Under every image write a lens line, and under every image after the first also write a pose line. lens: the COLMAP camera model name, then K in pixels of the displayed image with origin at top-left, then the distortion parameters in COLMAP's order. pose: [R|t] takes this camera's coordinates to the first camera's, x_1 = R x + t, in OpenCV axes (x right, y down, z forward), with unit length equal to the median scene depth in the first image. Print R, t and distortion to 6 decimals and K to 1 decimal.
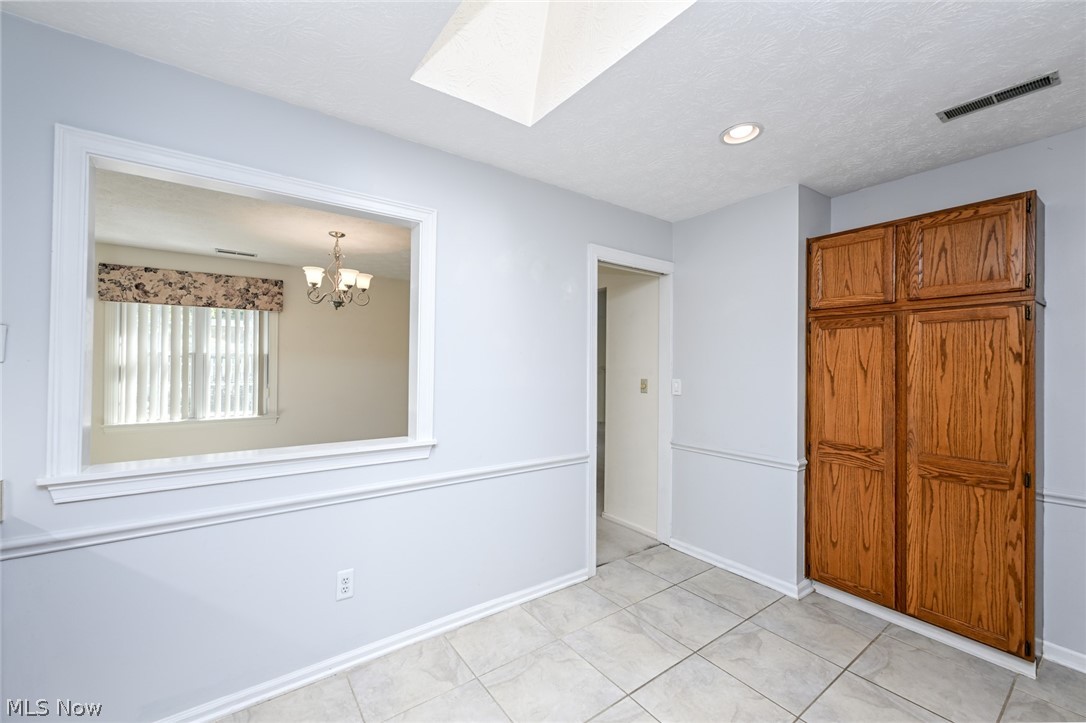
lens RADIAL K [[437.0, 0, 555.4], [0, 437.0, 361.7], [0, 0, 1]] dist [0.000539, -0.000755]
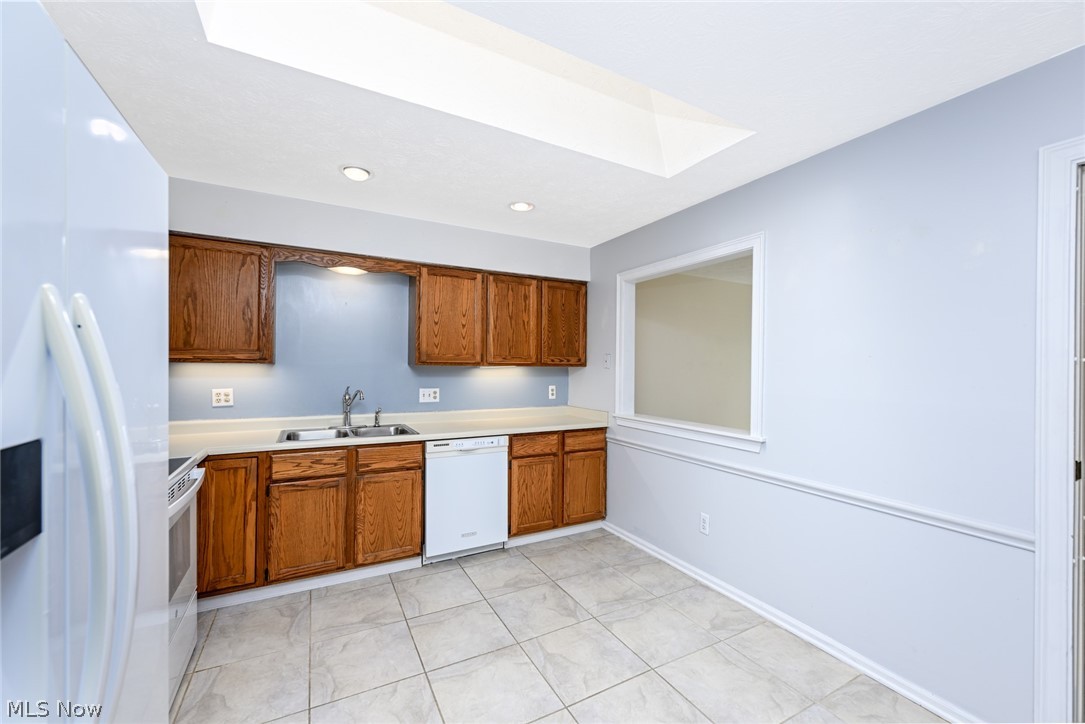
lens RADIAL K [[436.6, 0, 540.1], [0, 436.6, 366.2], [0, 0, 1]] dist [0.000539, -0.000755]
pose [[-0.159988, -0.021940, -0.986875, 0.942653], [-0.016003, 0.999679, -0.019631, 0.027654], [0.986989, 0.012652, -0.160287, 0.632998]]
